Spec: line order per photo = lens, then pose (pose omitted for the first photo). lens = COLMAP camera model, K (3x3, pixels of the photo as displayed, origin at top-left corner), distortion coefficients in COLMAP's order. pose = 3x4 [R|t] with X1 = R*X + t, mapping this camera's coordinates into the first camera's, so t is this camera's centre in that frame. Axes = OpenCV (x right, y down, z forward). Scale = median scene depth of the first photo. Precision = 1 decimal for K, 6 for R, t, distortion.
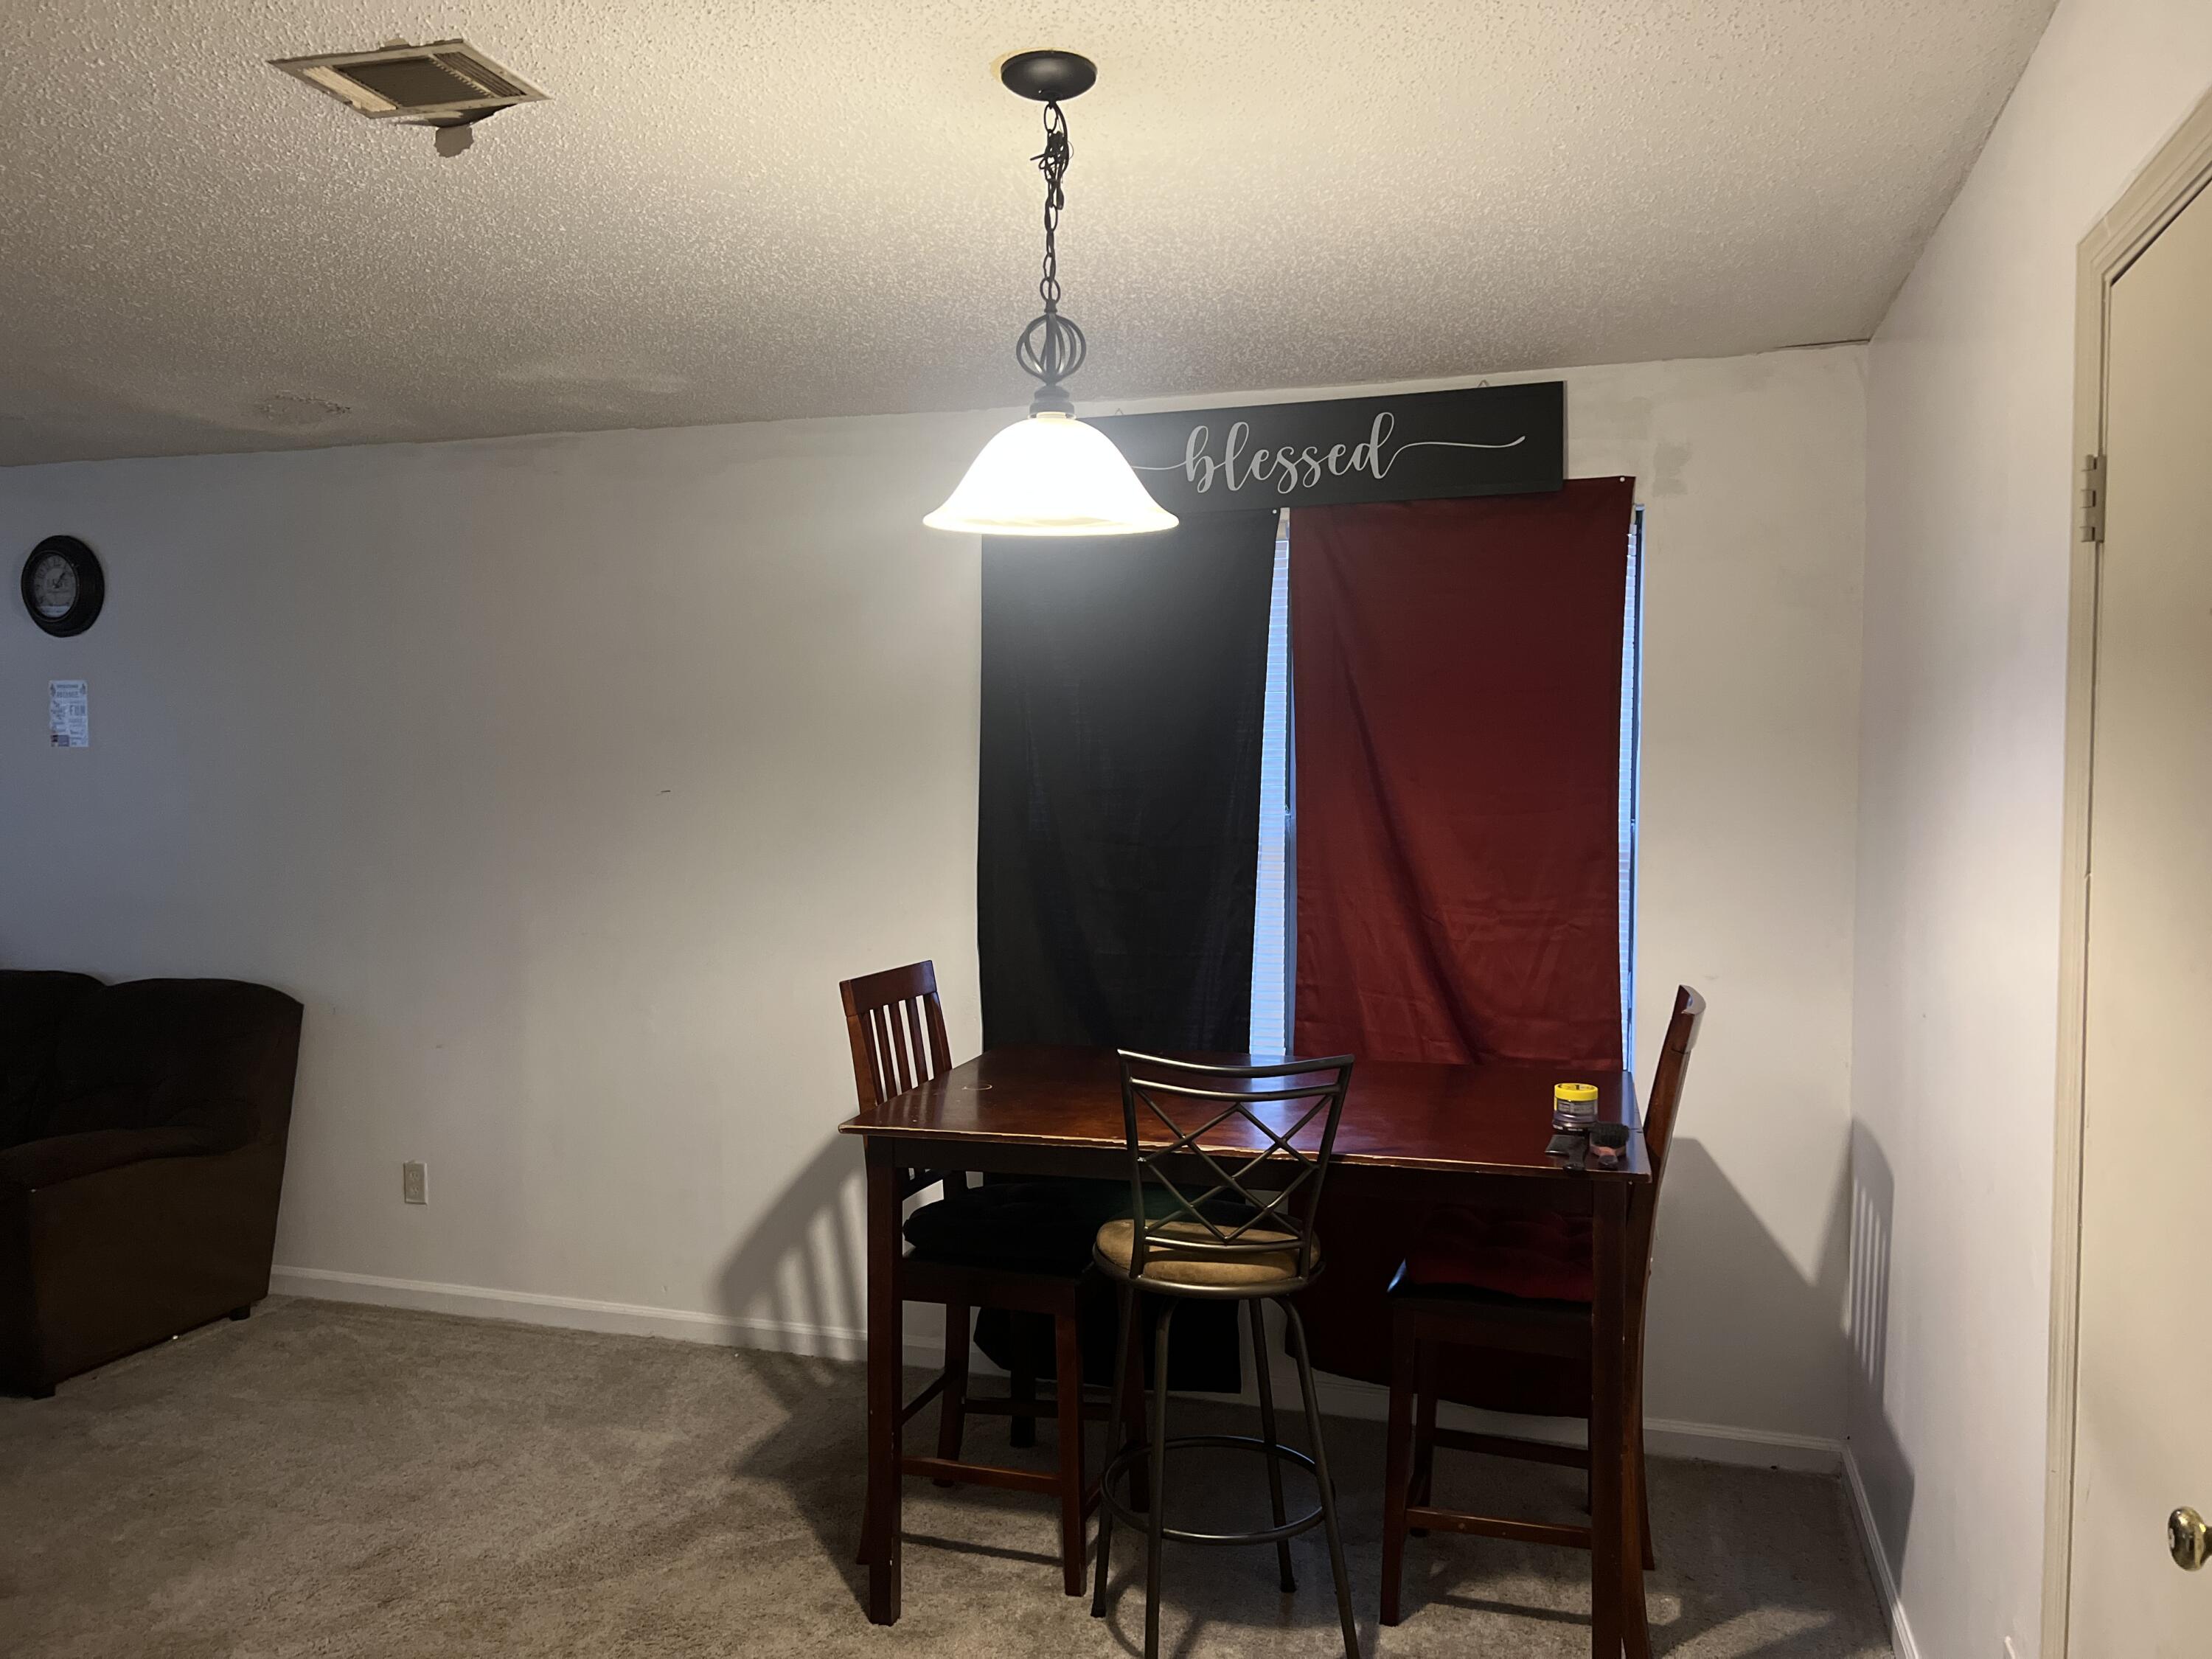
lens RADIAL K [[1664.1, 0, 1116.6], [0, 1664.1, 855.3], [0, 0, 1]] dist [0.073755, -0.092662]
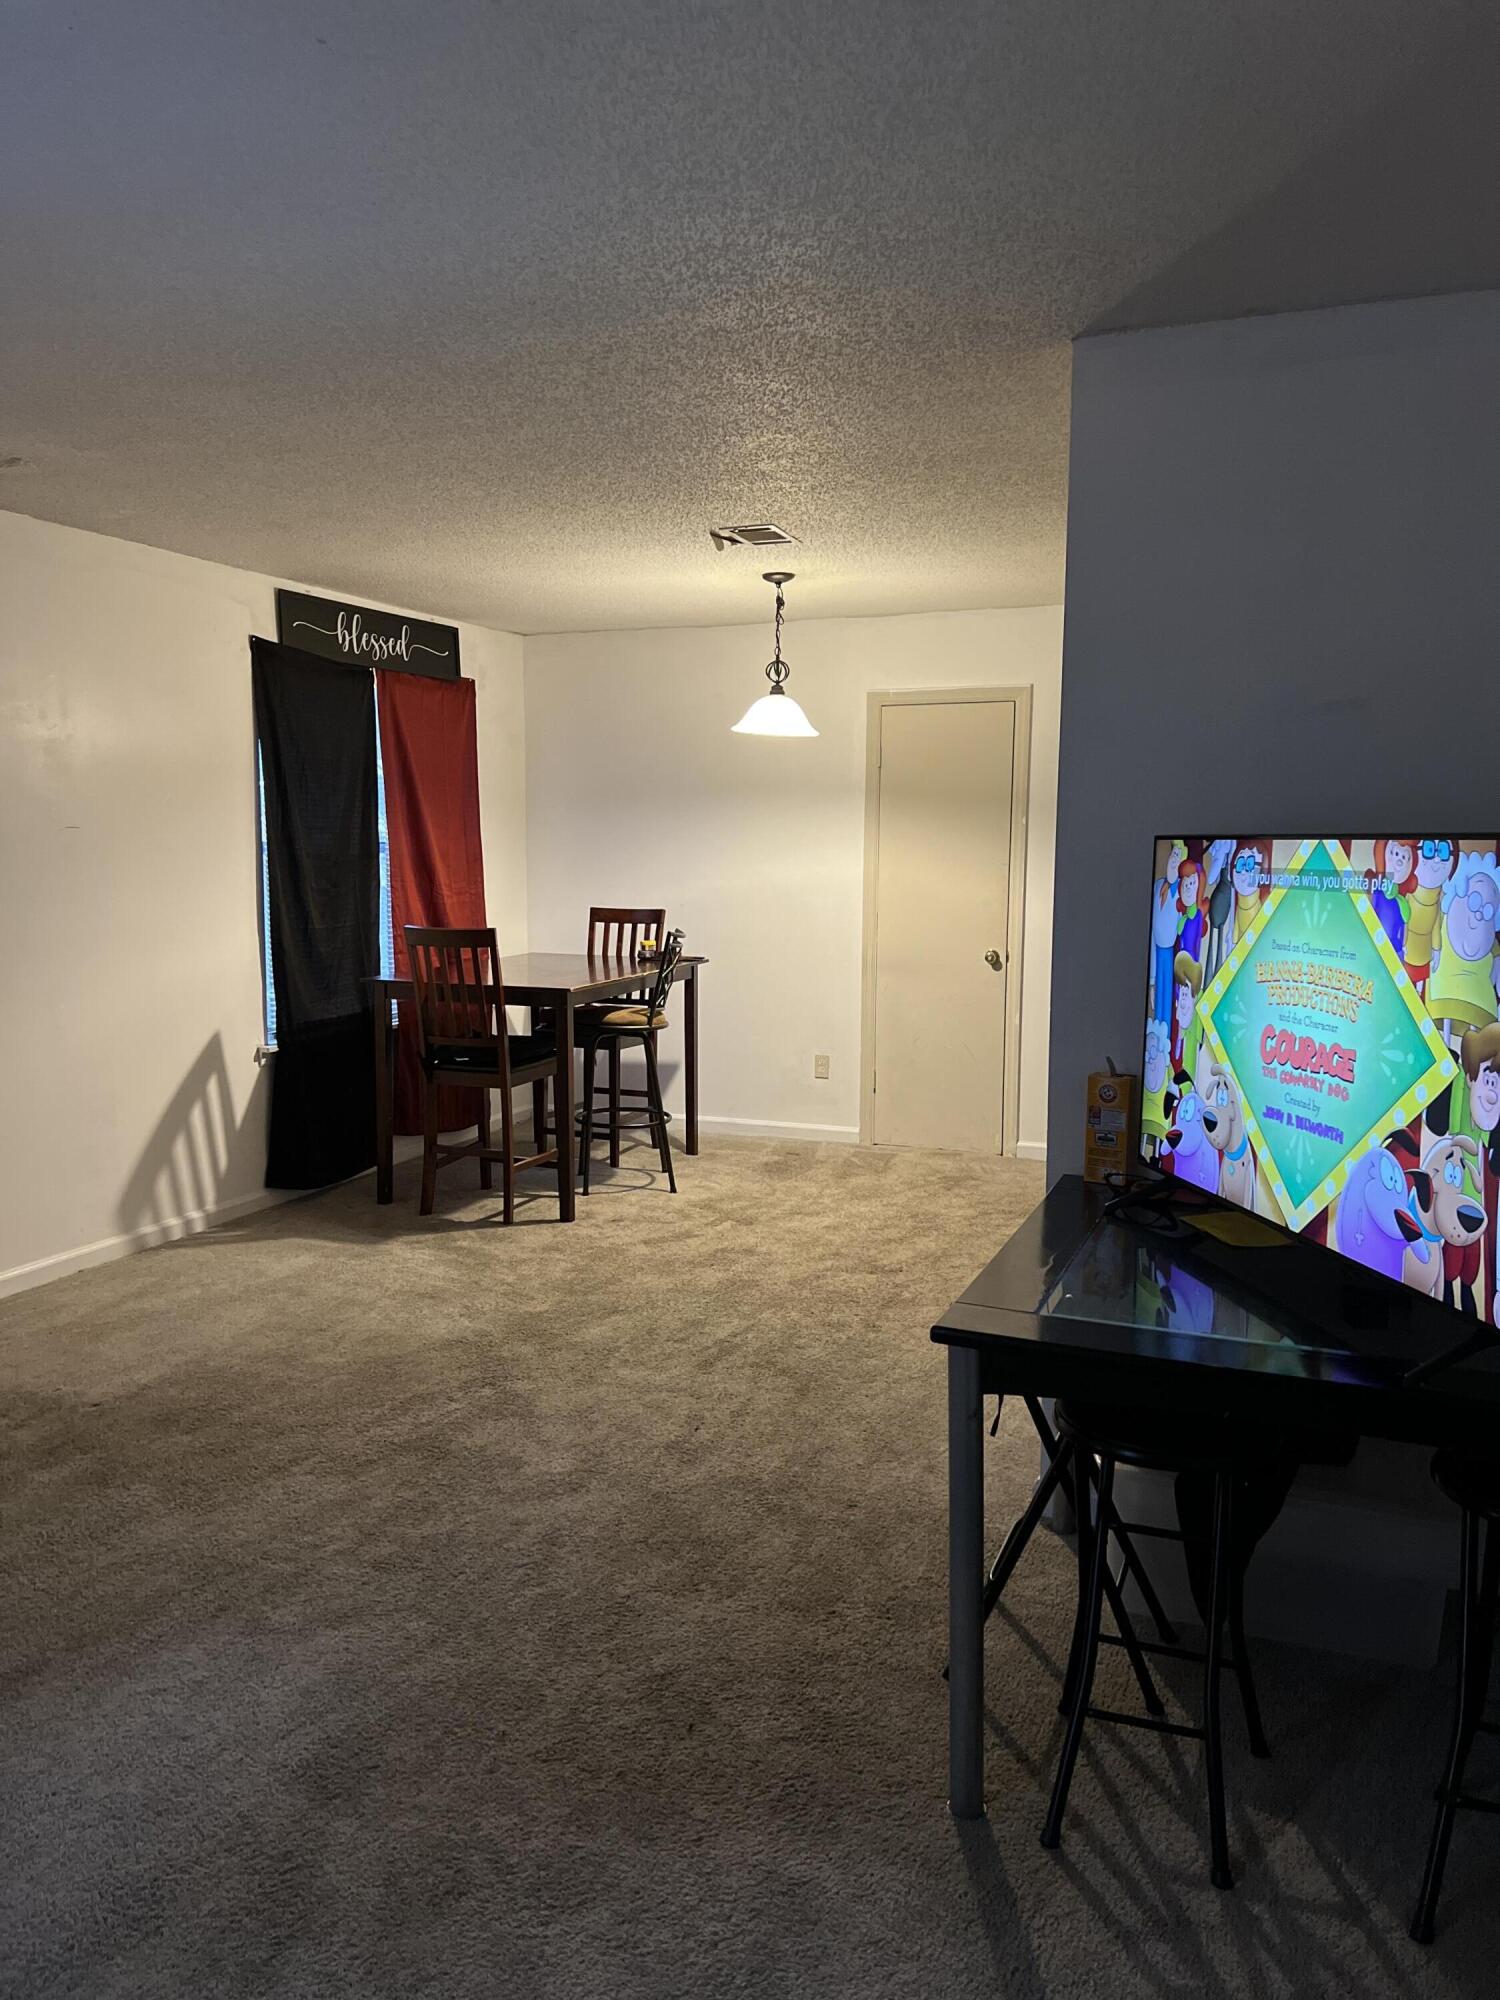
lens RADIAL K [[1504.6, 0, 750.0], [0, 1504.6, 1000.0], [0, 0, 1]] dist [0.073755, -0.092662]
pose [[0.088160, -0.109590, 0.990060, -1.532394], [0.048777, 0.993212, 0.105596, -0.005735], [-0.994911, 0.038983, 0.092907, 0.465152]]
